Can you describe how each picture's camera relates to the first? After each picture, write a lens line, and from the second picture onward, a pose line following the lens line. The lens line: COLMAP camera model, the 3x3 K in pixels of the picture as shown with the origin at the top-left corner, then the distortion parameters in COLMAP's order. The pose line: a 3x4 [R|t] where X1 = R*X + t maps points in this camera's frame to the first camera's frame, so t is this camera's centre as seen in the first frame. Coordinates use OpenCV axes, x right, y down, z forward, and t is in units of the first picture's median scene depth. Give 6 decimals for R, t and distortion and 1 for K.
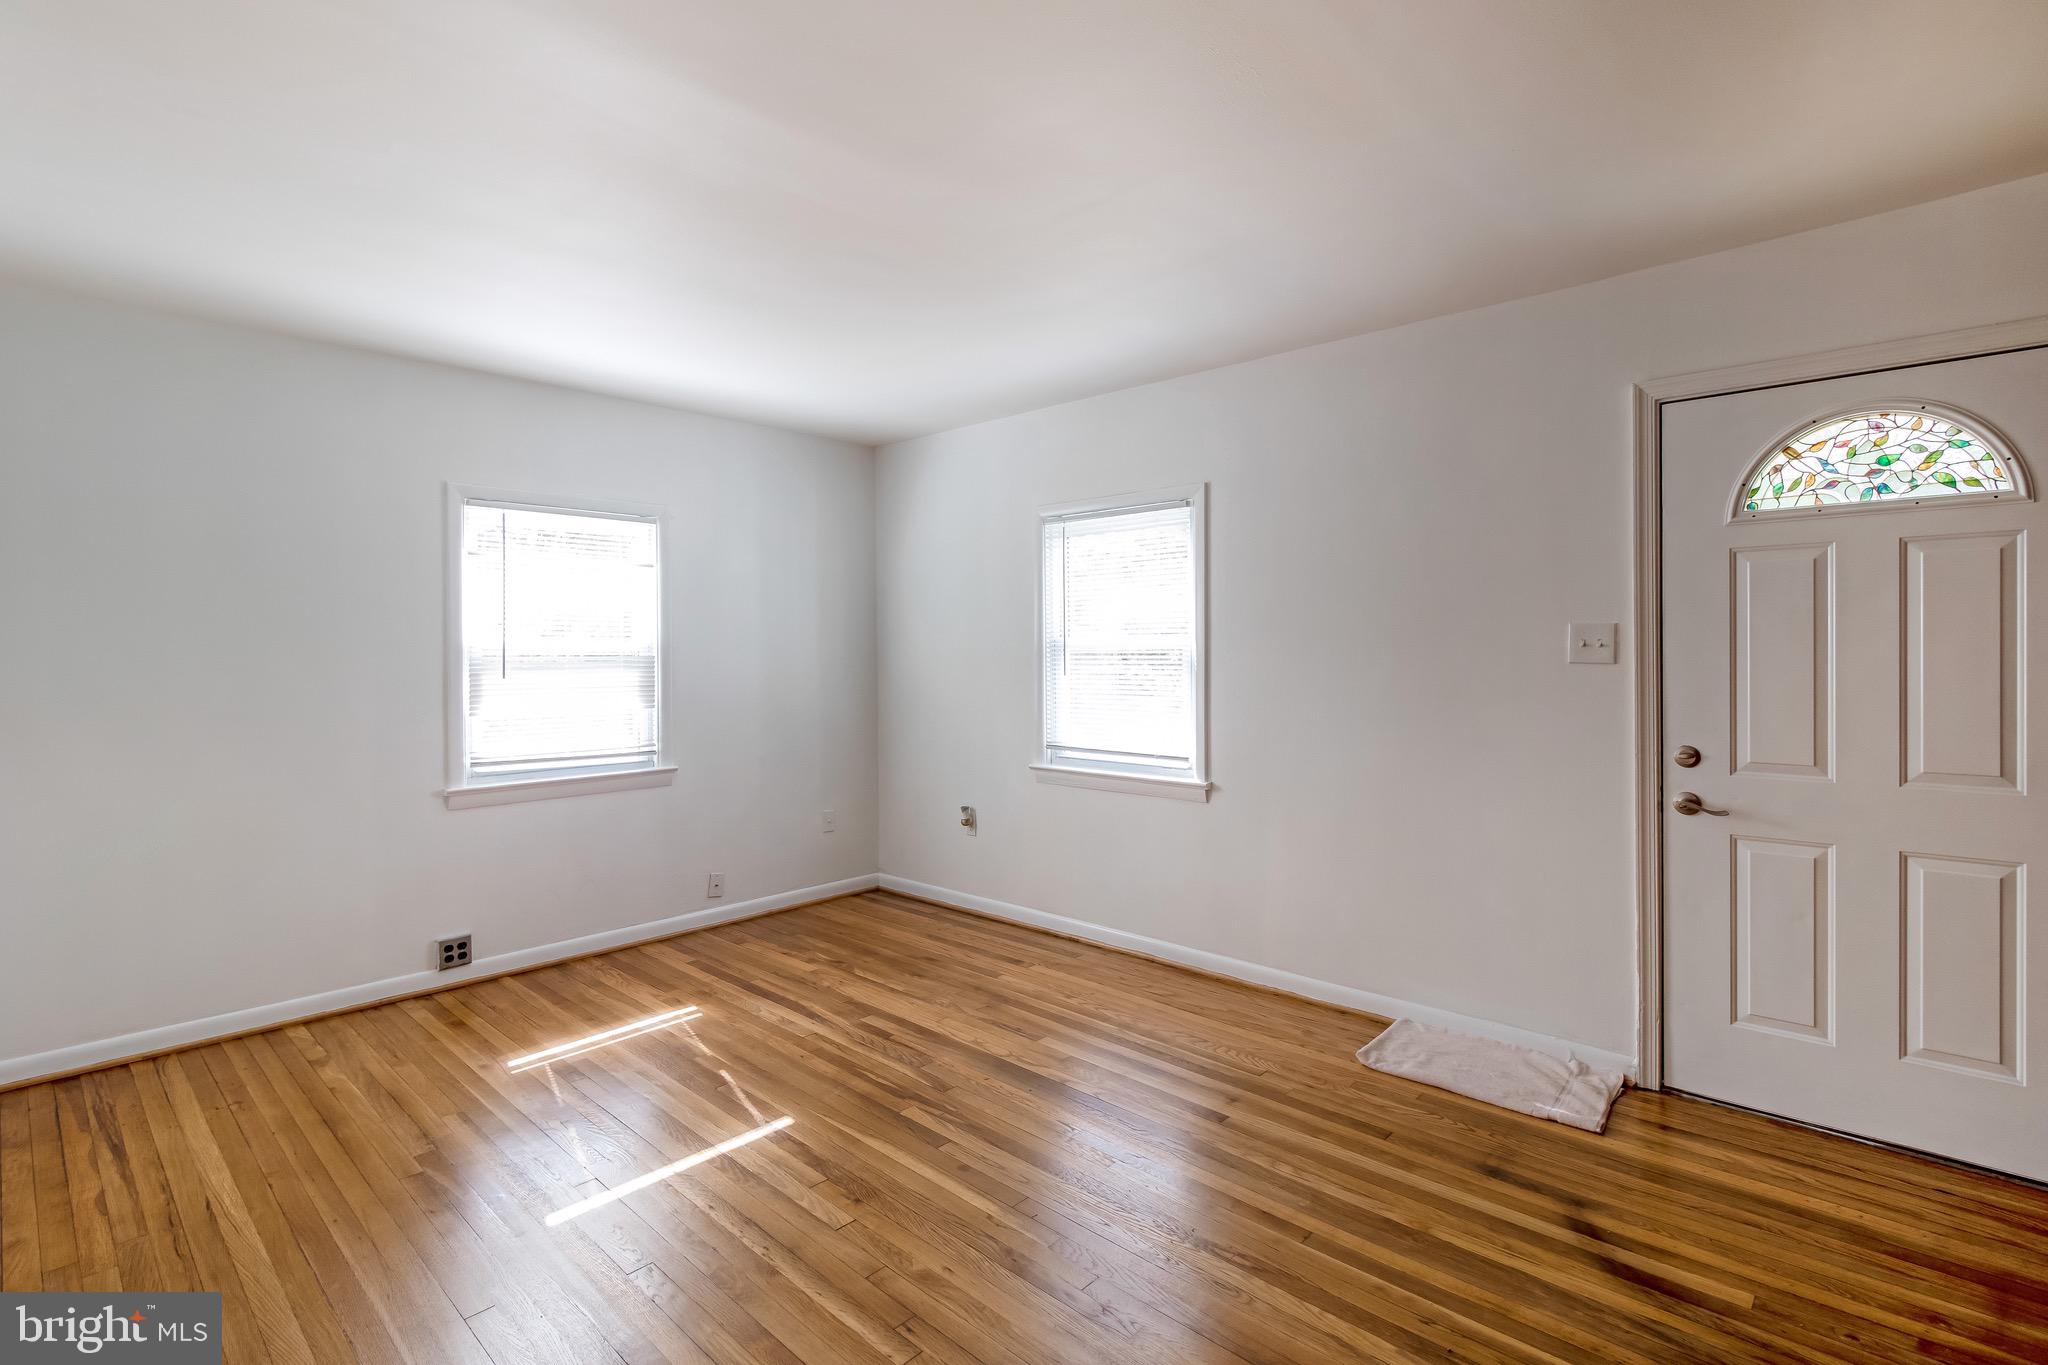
lens RADIAL K [[949.6, 0, 1011.5], [0, 949.6, 647.4], [0, 0, 1]] dist [0.016293, -0.012501]
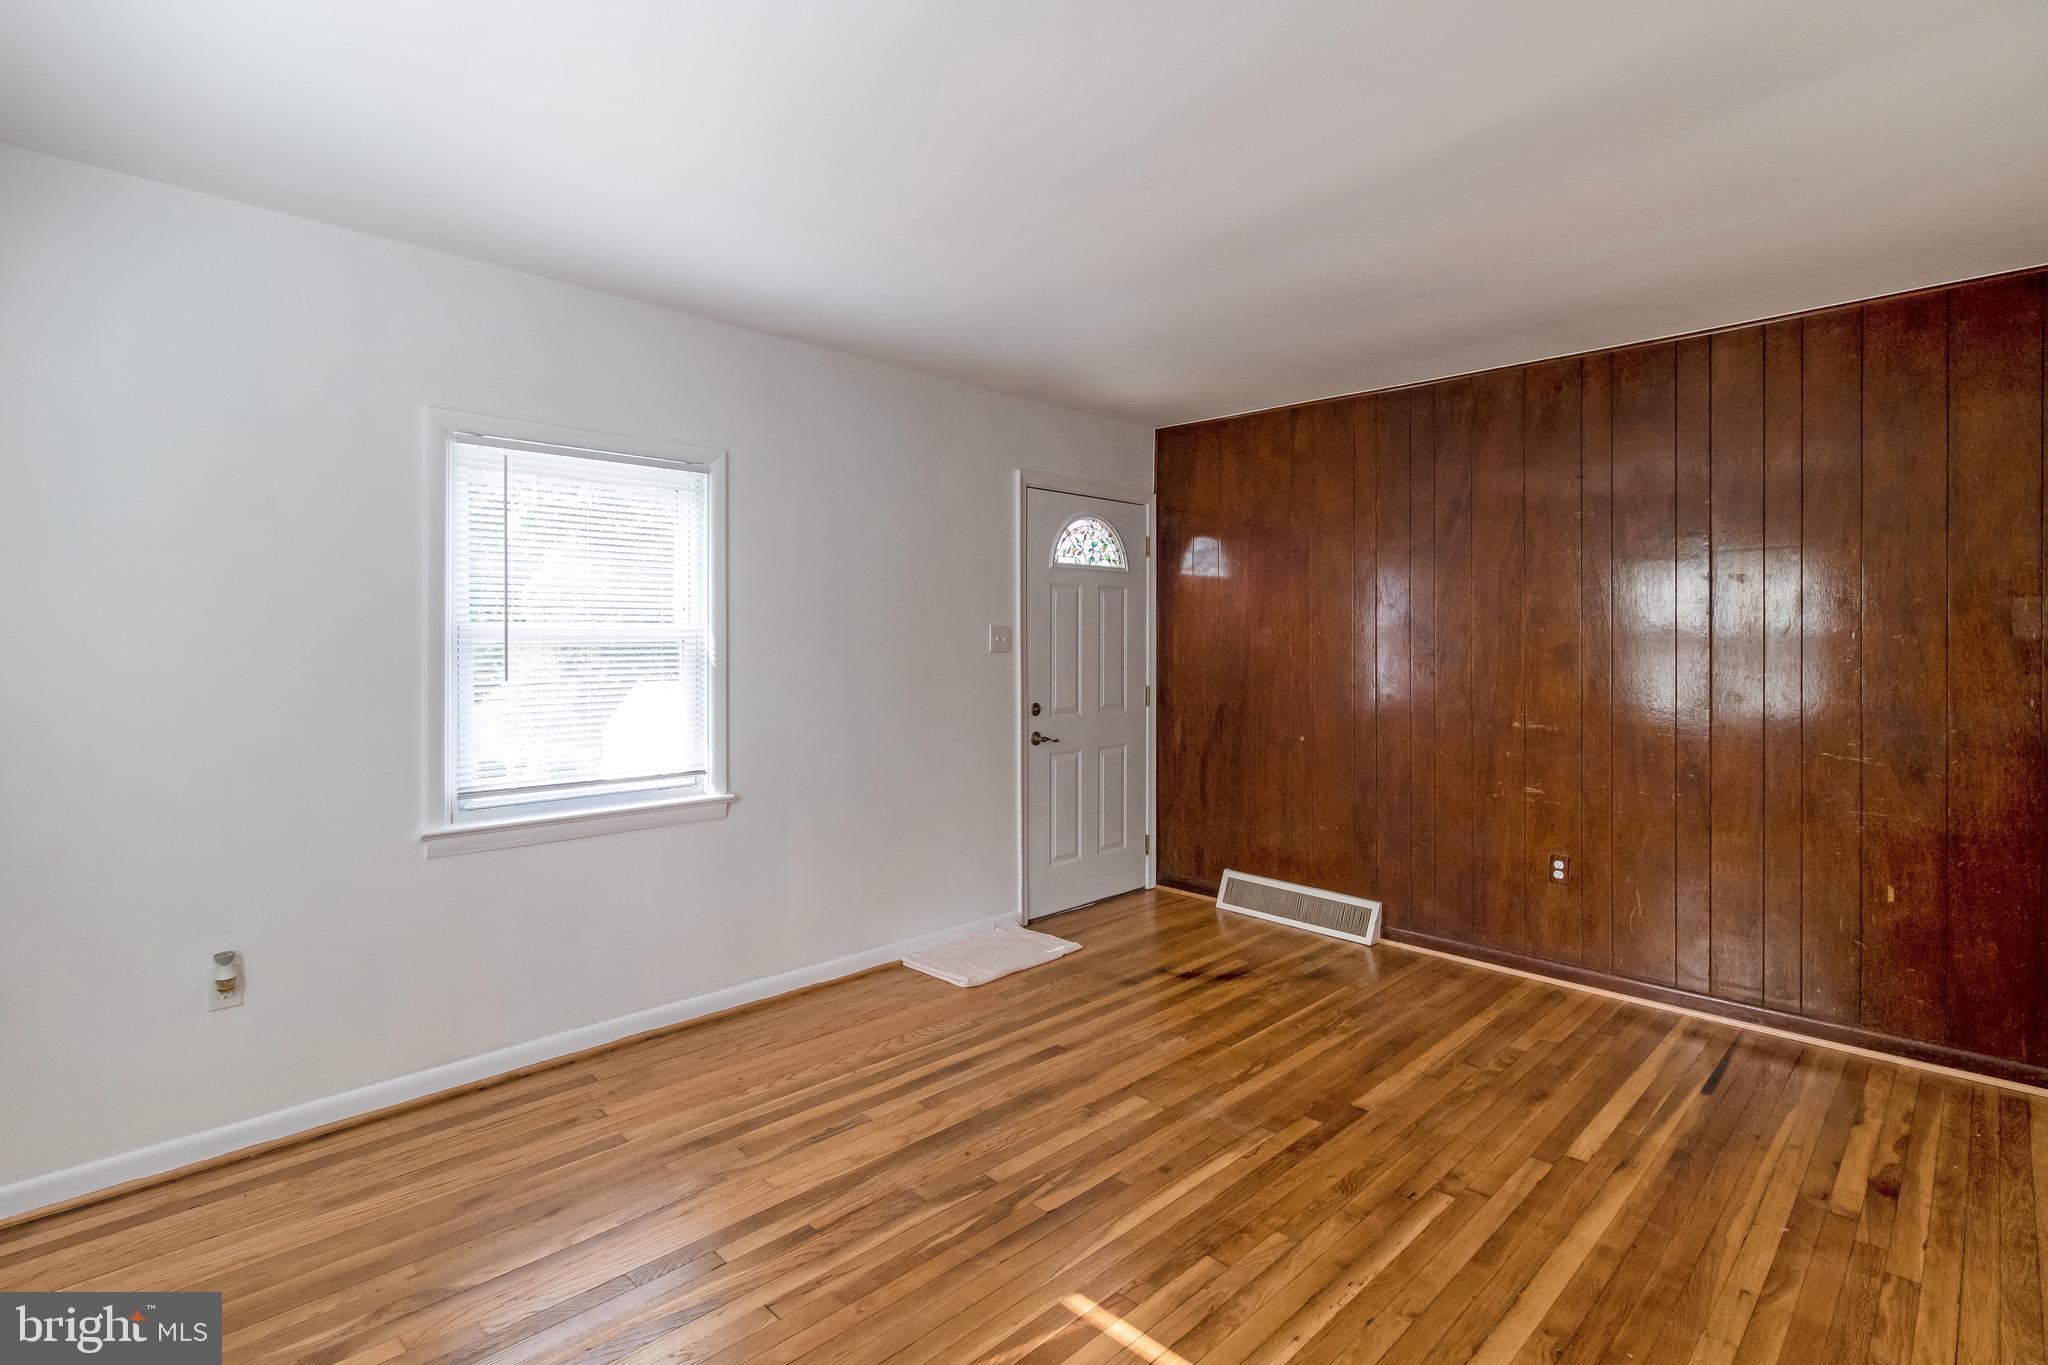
lens RADIAL K [[949.6, 0, 1011.5], [0, 949.6, 647.4], [0, 0, 1]] dist [0.016293, -0.012501]
pose [[0.061240, -0.004642, 0.998112, -0.887752], [-0.004332, 0.999979, 0.004916, 0.001220], [-0.998114, -0.004625, 0.061219, 0.937410]]
